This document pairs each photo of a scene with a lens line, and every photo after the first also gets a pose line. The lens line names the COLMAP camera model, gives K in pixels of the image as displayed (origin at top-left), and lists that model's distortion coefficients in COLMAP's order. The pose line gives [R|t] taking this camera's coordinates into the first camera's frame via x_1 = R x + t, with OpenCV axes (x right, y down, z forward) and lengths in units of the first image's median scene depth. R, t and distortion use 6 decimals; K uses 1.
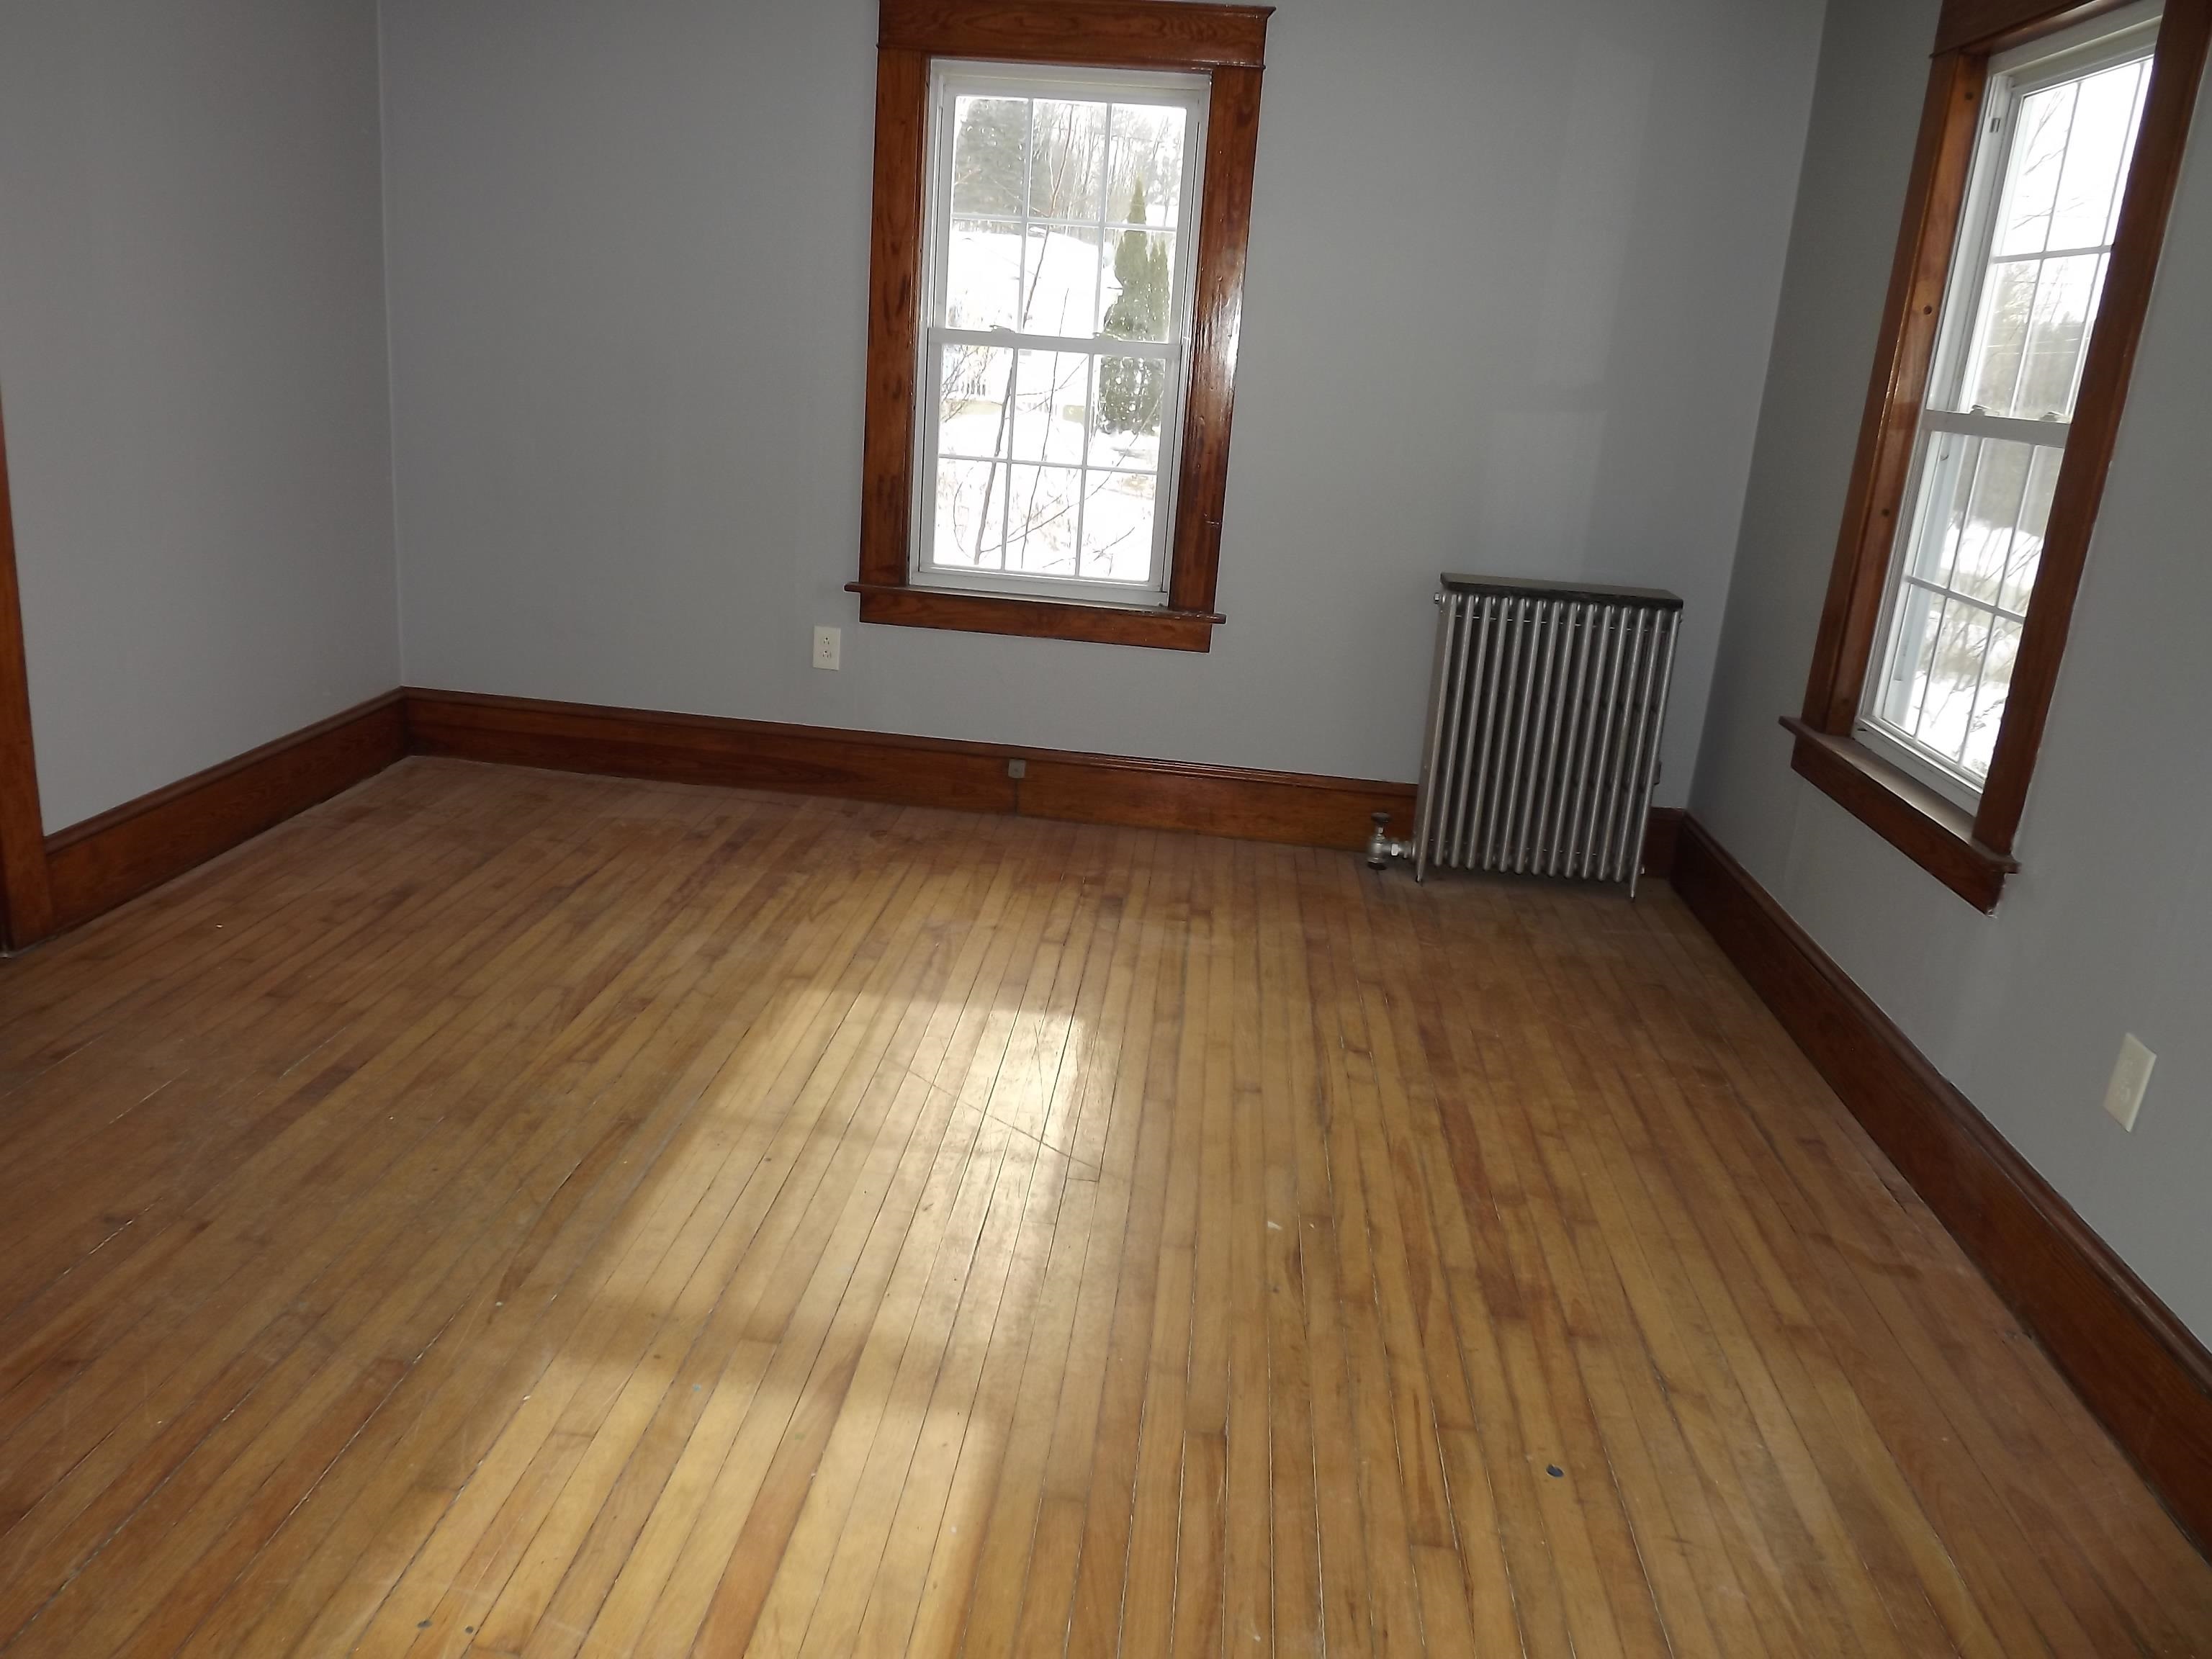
lens RADIAL K [[1555.5, 0, 1097.7], [0, 1555.5, 824.8], [0, 0, 1]] dist [-0.054994, 0.002691]
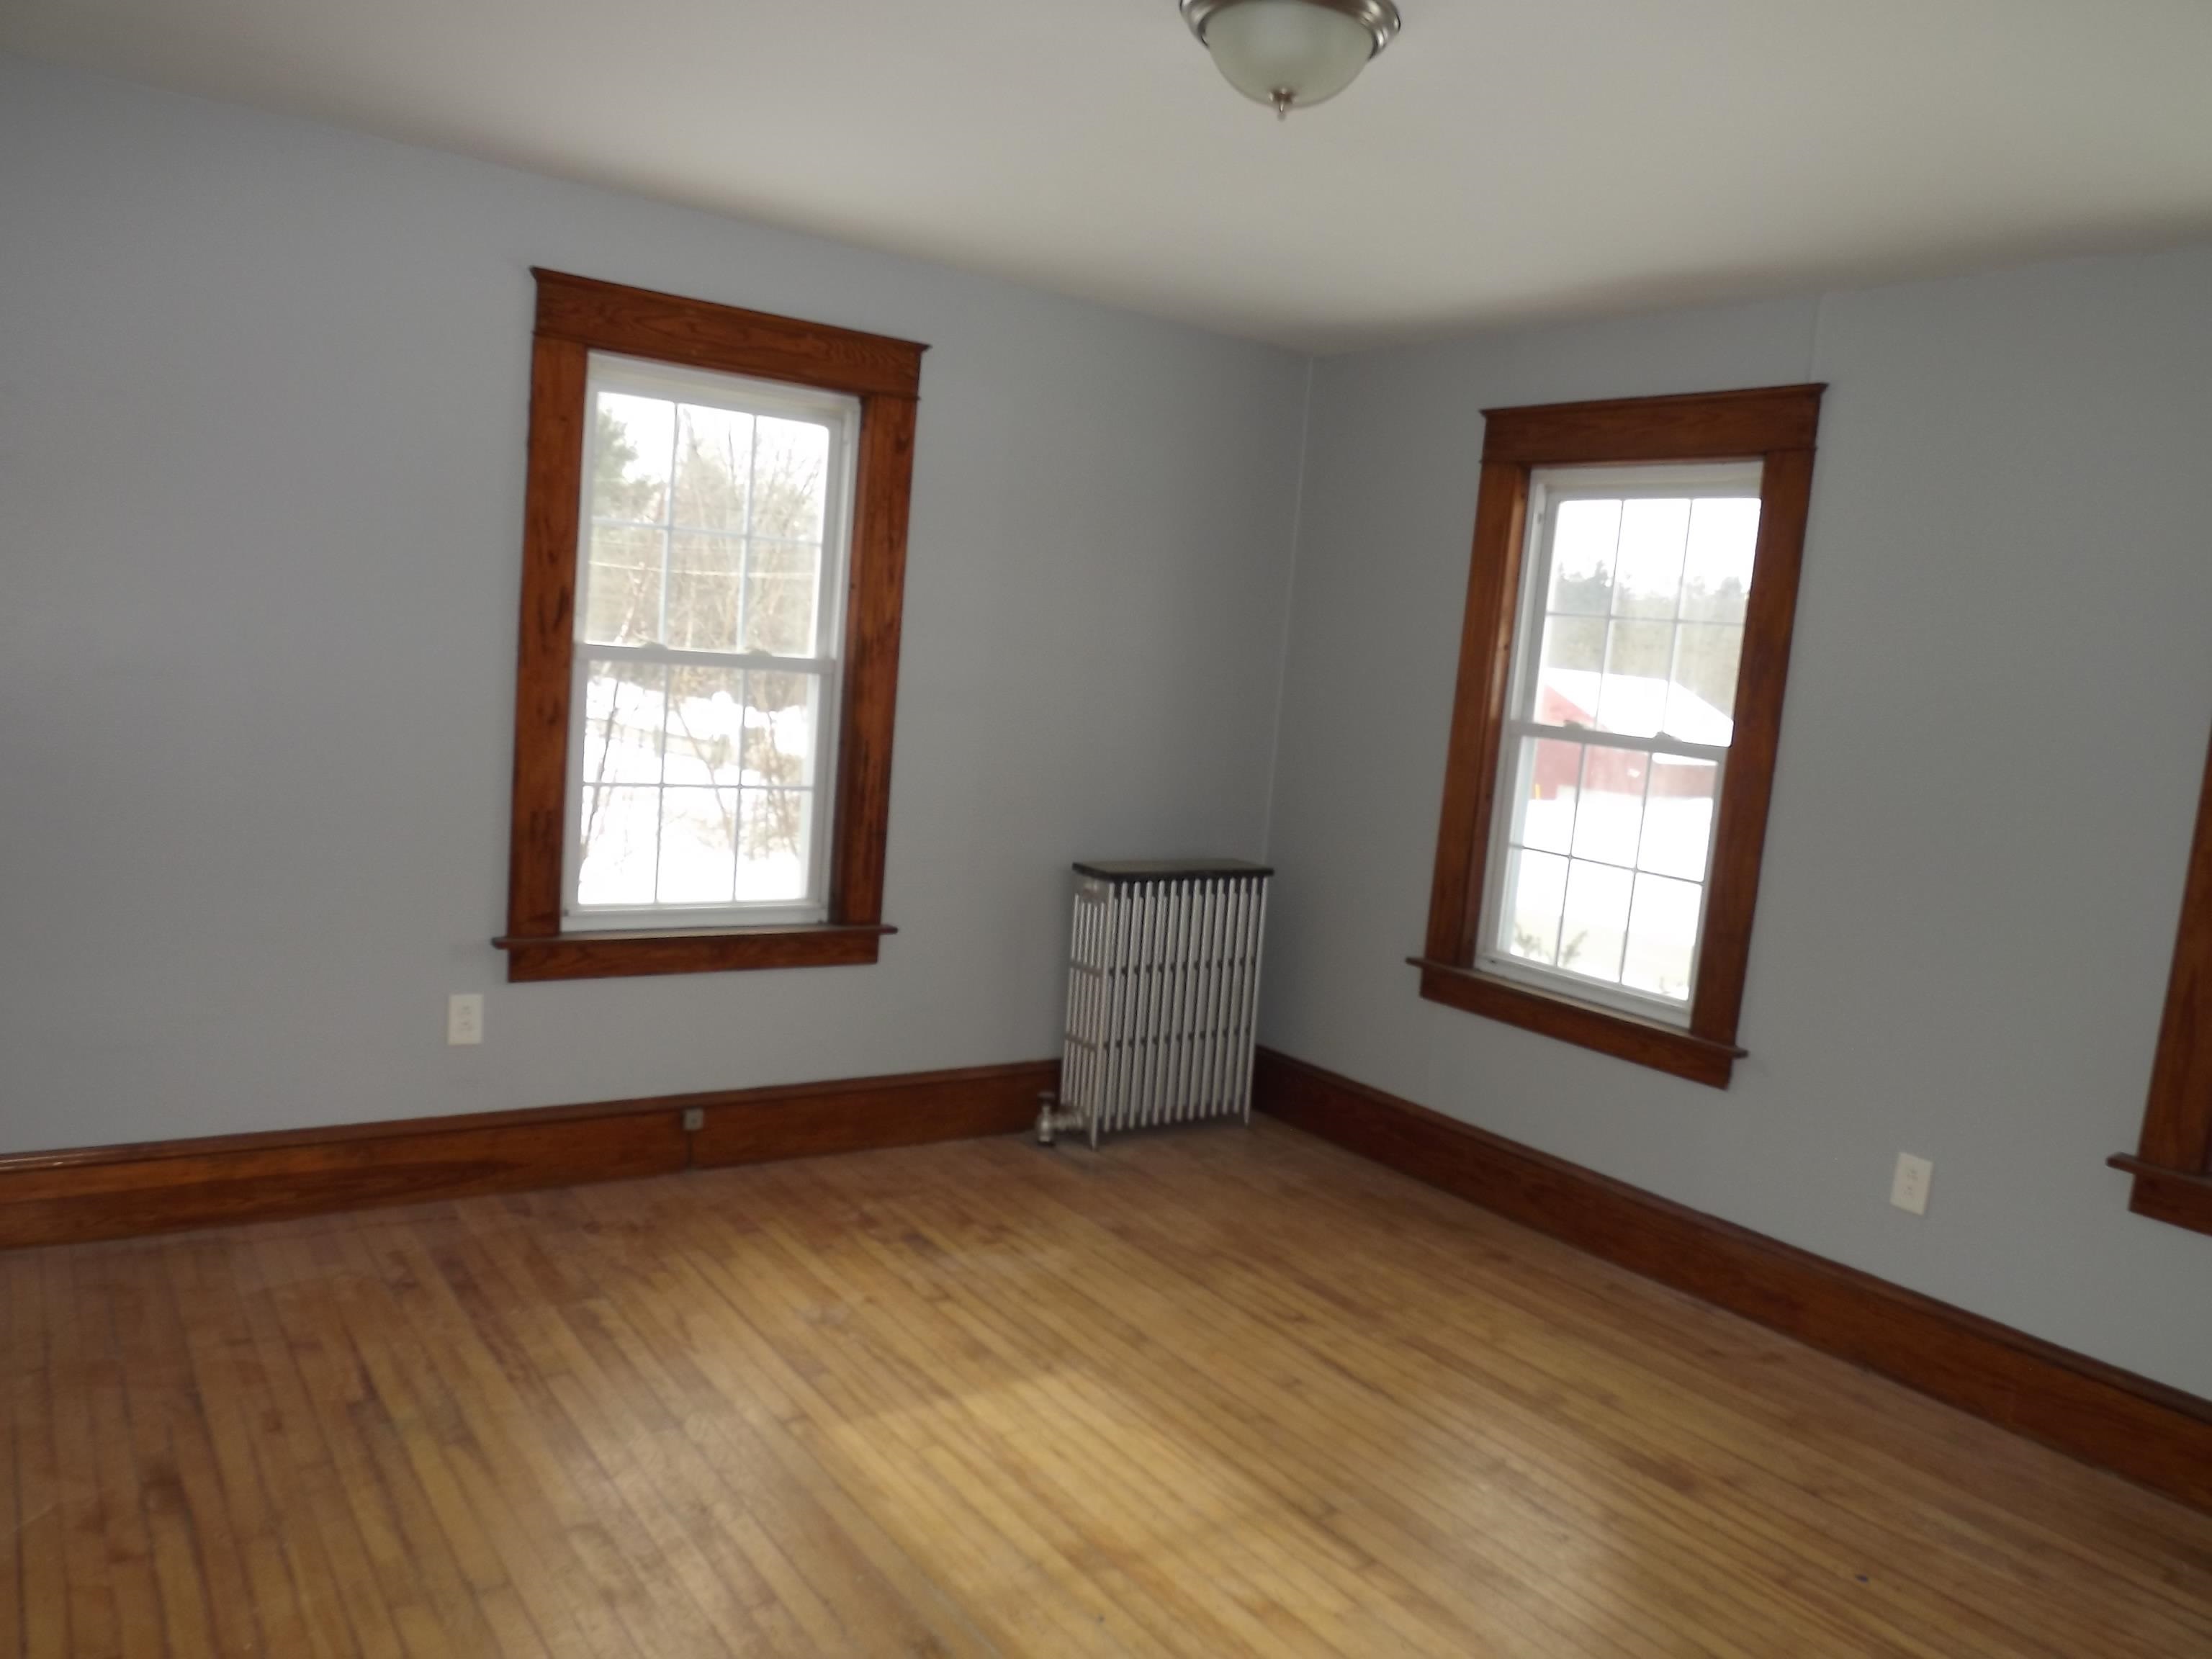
lens RADIAL K [[1538.1, 0, 1104.6], [0, 1538.1, 871.4], [0, 0, 1]] dist [-0.066119, 0.004779]
pose [[0.760289, -0.098771, 0.642032, -0.484988], [0.163453, 0.985660, -0.041926, -0.115877], [-0.628684, 0.136818, 0.765531, 0.176583]]
